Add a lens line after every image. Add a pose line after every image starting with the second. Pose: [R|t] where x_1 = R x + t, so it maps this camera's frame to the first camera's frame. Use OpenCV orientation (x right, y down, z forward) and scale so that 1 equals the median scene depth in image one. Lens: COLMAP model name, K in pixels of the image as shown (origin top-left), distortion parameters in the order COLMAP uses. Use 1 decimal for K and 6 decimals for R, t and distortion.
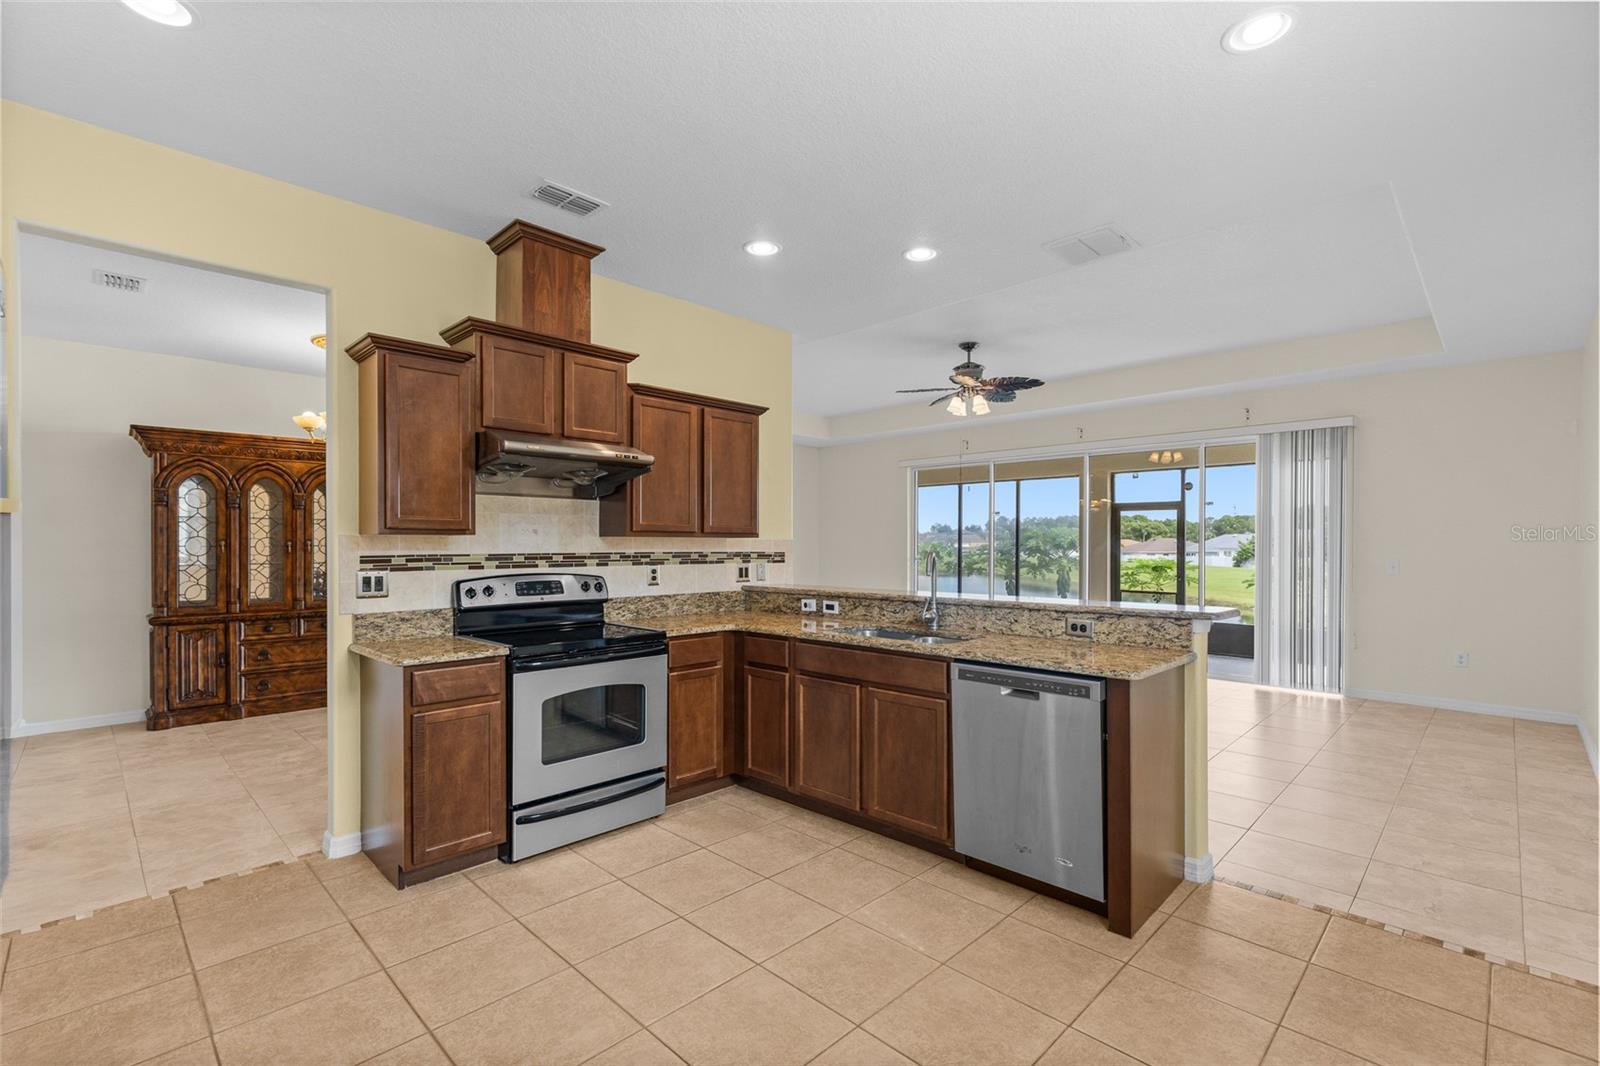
lens RADIAL K [[715.0, 0, 812.1], [0, 715.0, 548.2], [0, 0, 1]] dist [0.002928, 0.000176]
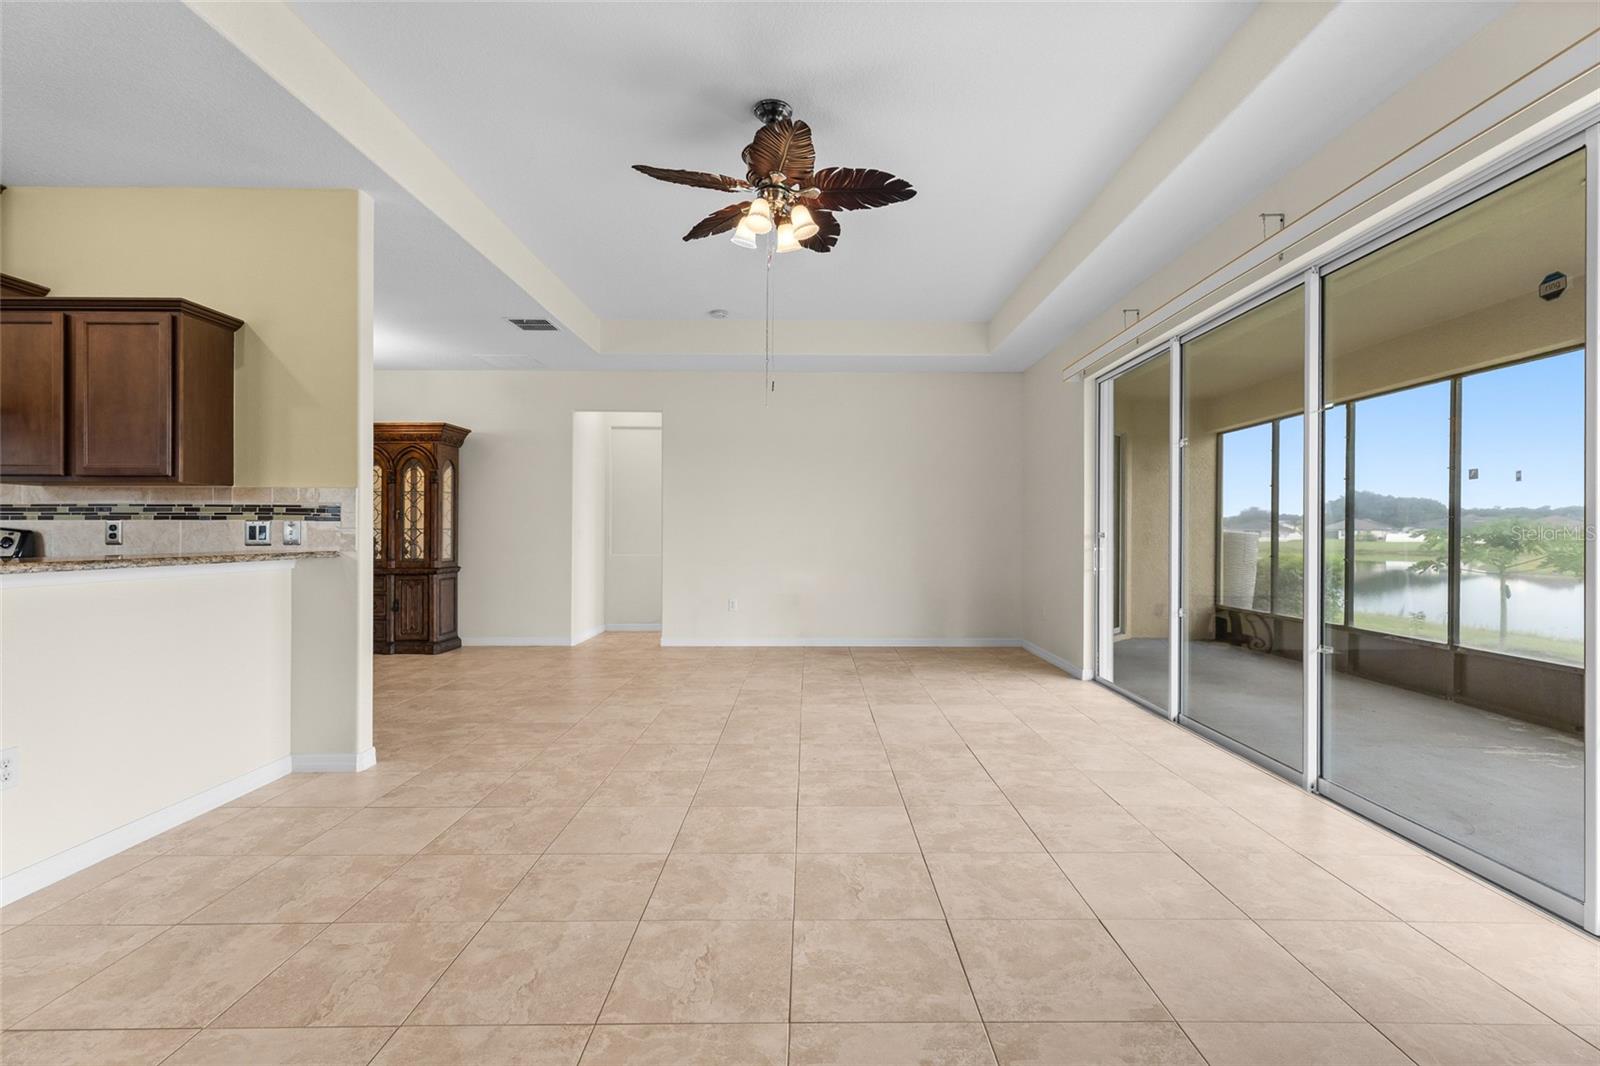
lens RADIAL K [[725.9, 0, 812.4], [0, 725.9, 528.3], [0, 0, 1]] dist [0.006200, -0.000506]
pose [[0.700570, -0.003826, -0.713573, 0.932286], [-0.004176, 0.999947, -0.009462, 0.037827], [0.713571, 0.009609, 0.700517, 0.983155]]
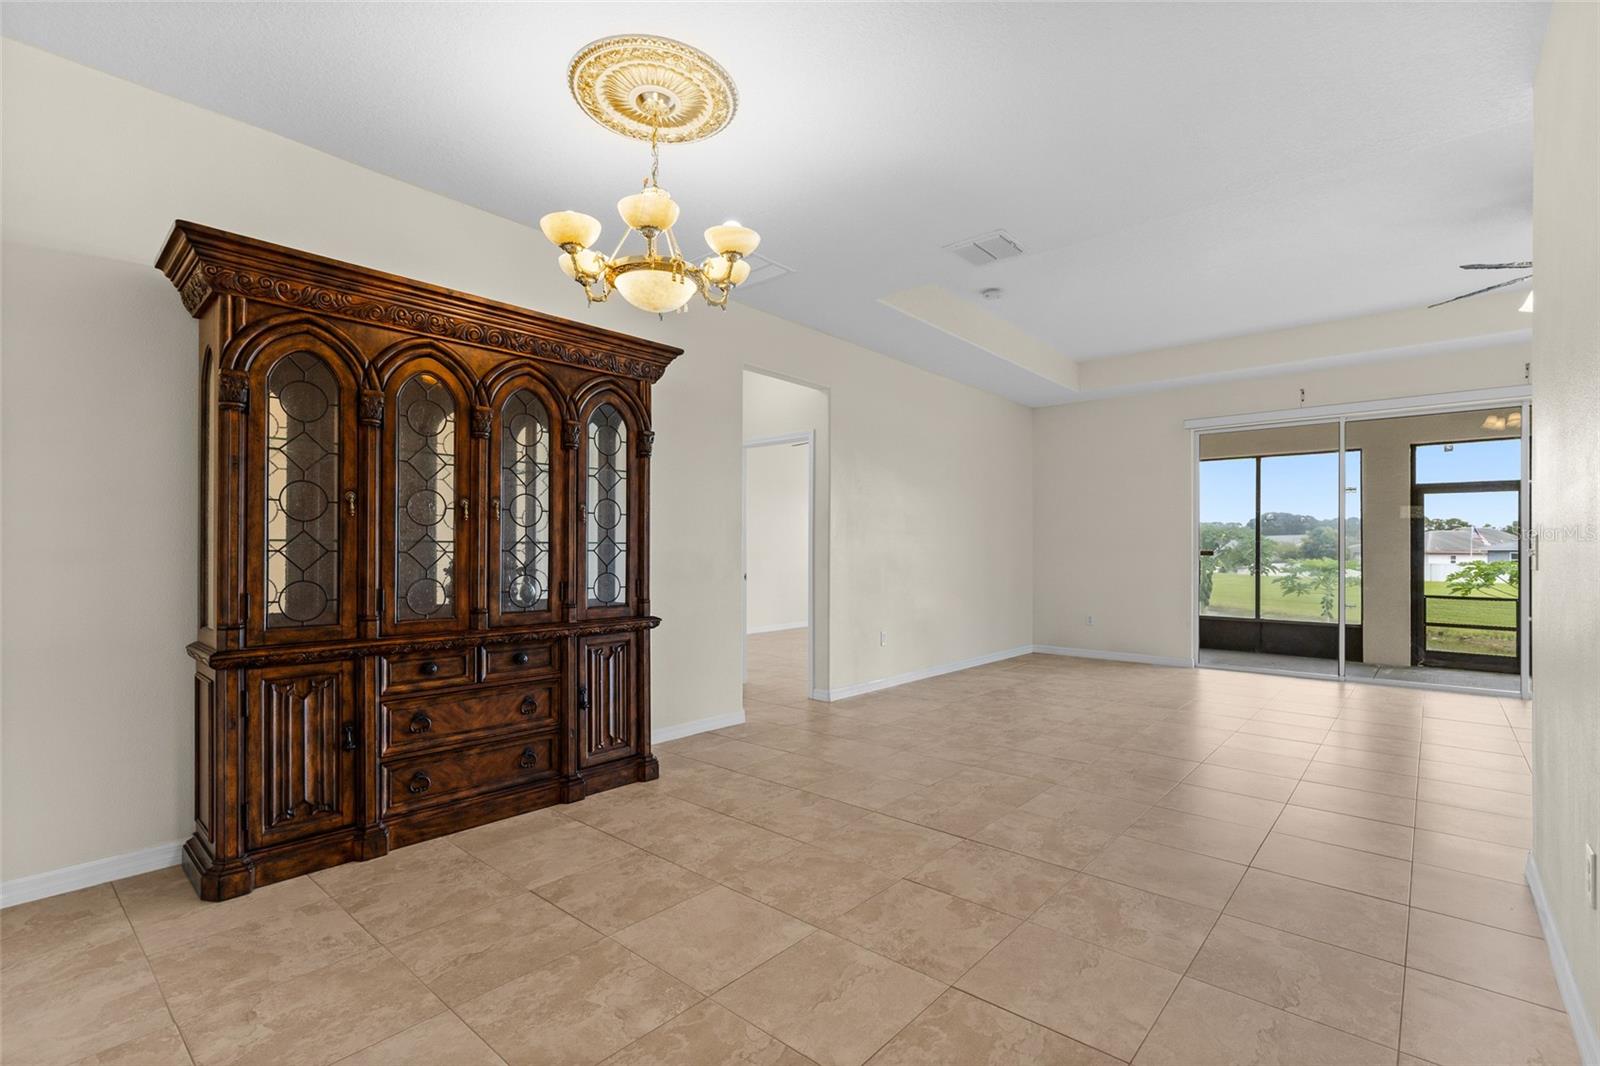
lens RADIAL K [[721.9, 0, 810.8], [0, 721.9, 548.6], [0, 0, 1]] dist [0.000235, -0.000147]
pose [[0.998419, 0.003986, 0.056069, -0.699925], [-0.003585, 0.999967, -0.007252, 0.040368], [-0.056096, 0.007039, 0.998401, 0.639132]]
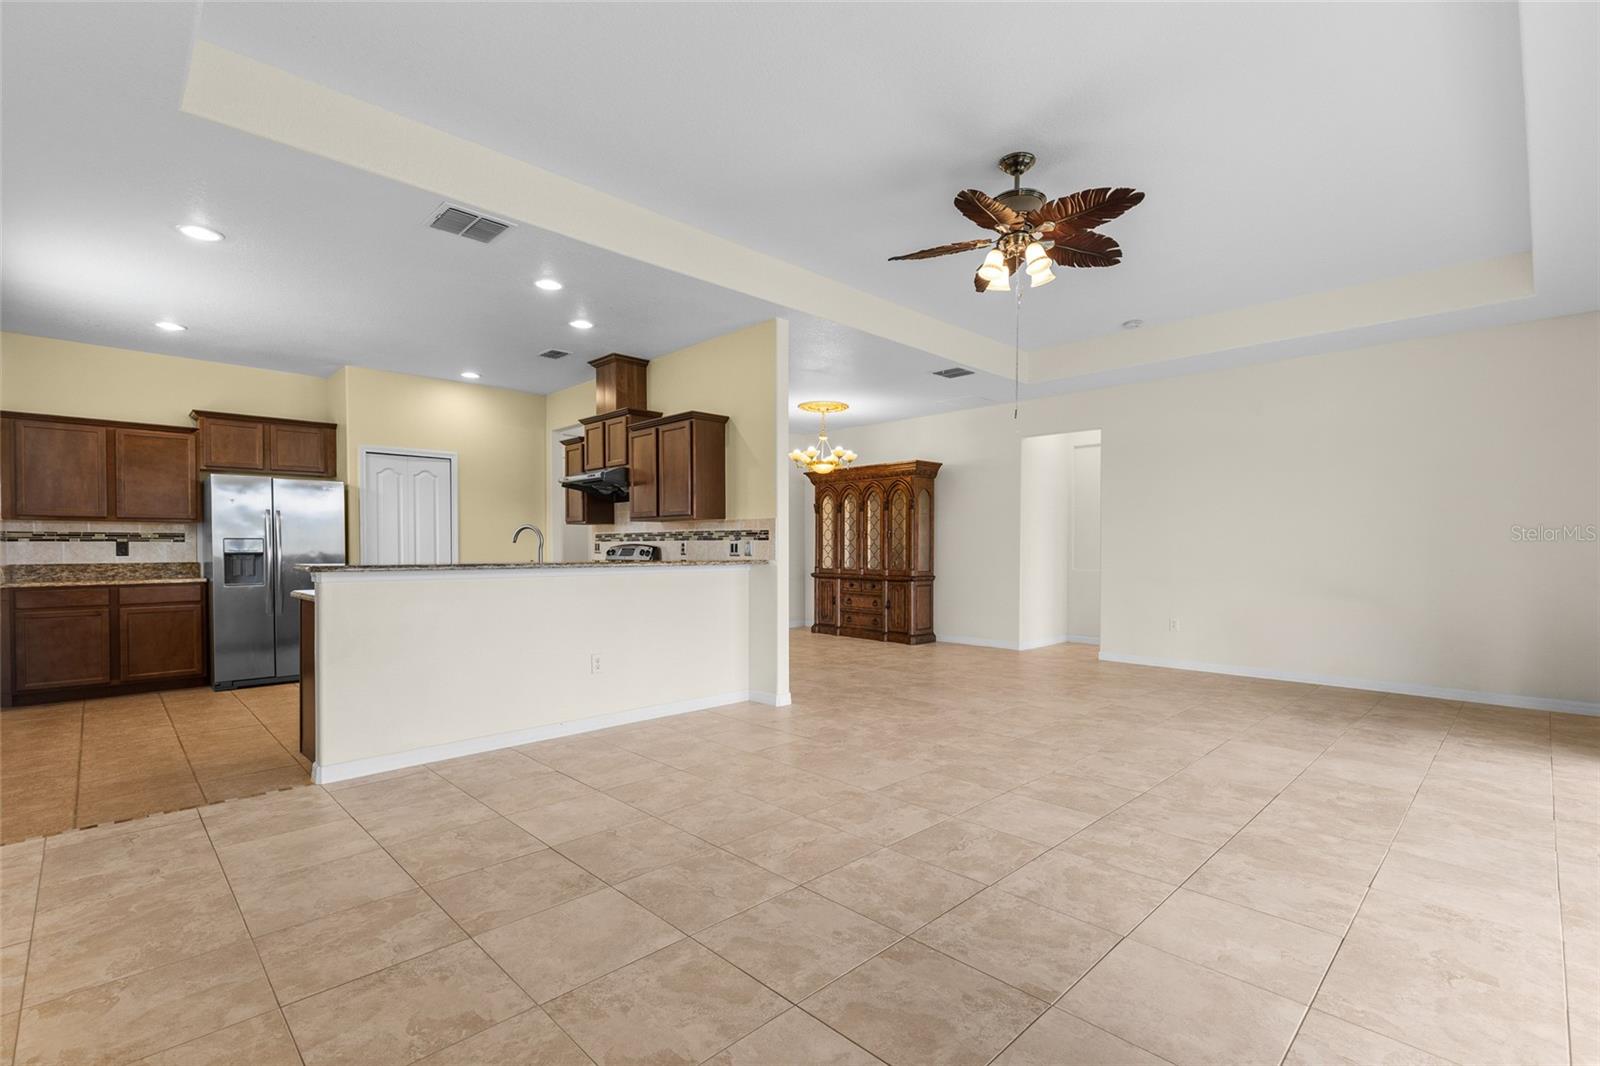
lens RADIAL K [[723.5, 0, 814.2], [0, 723.5, 553.1], [0, 0, 1]] dist [0.003022, -0.000123]
pose [[-0.016270, 0.006437, -0.999847, 1.215409], [-0.005192, 0.999965, 0.006522, 0.037722], [0.999854, 0.005298, -0.016236, 1.281506]]
